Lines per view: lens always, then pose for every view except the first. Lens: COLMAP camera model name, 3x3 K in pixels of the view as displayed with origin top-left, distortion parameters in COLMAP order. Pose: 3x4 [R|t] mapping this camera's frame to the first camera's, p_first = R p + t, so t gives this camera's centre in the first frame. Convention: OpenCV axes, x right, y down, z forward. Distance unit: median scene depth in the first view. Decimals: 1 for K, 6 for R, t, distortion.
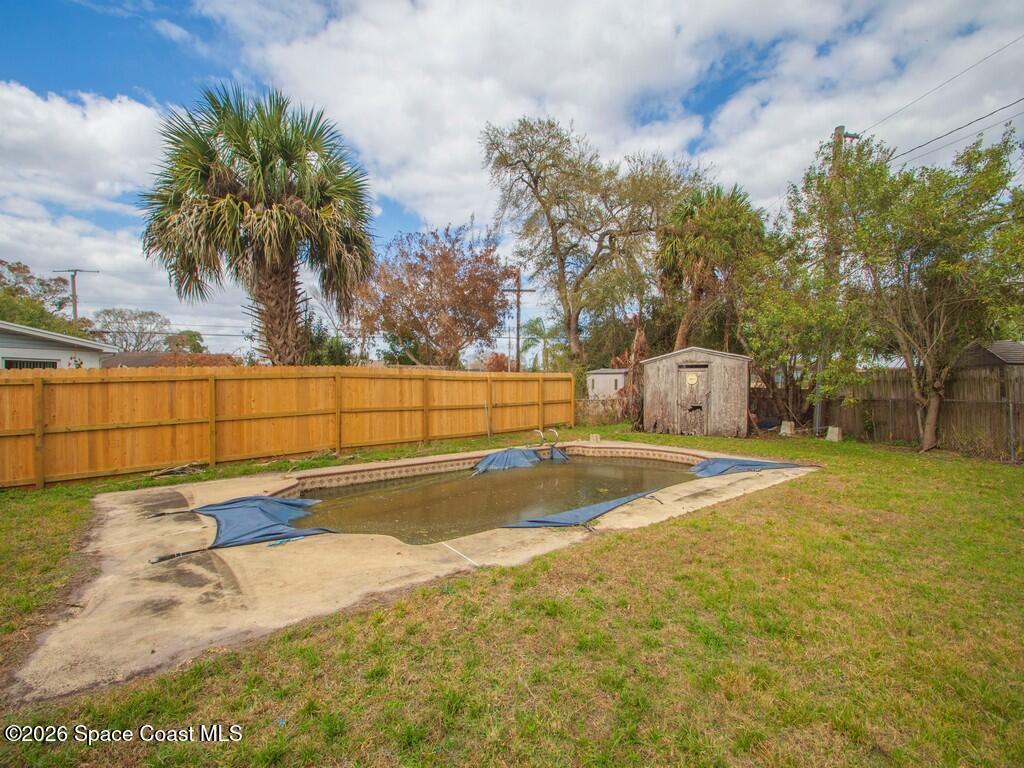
lens RADIAL K [[454.1, 0, 508.9], [0, 454.1, 385.6], [0, 0, 1]] dist [0.010778, -0.000920]
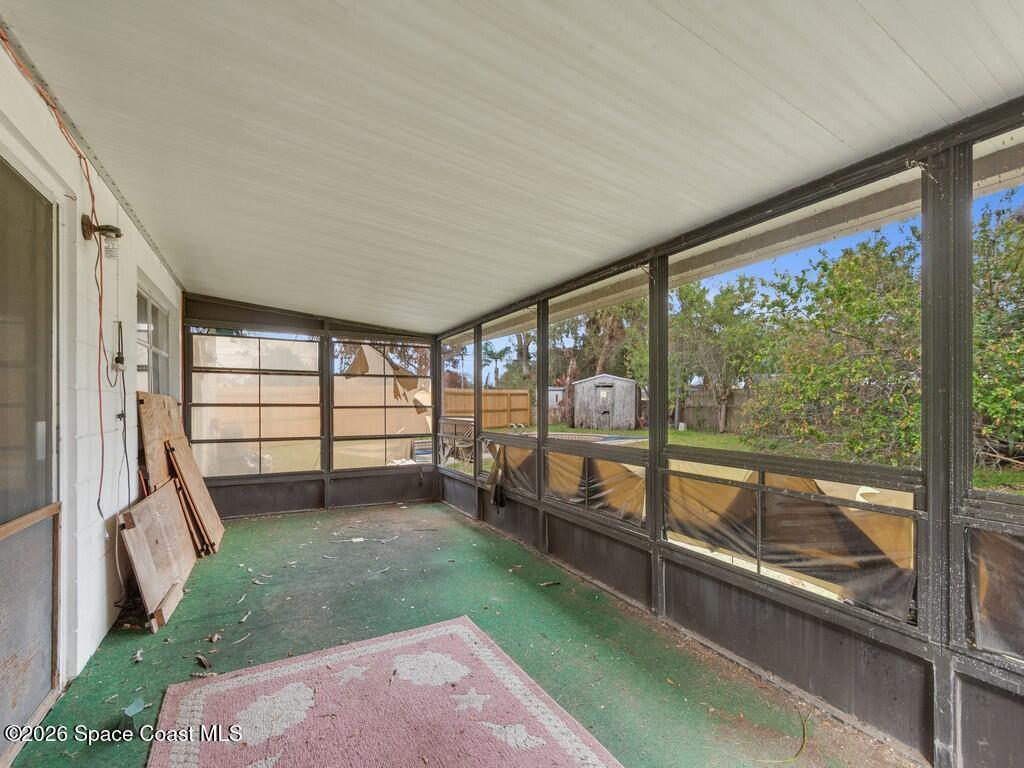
lens RADIAL K [[454.1, 0, 514.4], [0, 454.1, 395.1], [0, 0, 1]] dist [0.010778, -0.000920]
pose [[0.990058, 0.004316, 0.140596, -0.110917], [-0.002231, 0.999885, -0.014987, 0.010881], [-0.140645, 0.014525, 0.989954, -0.450803]]
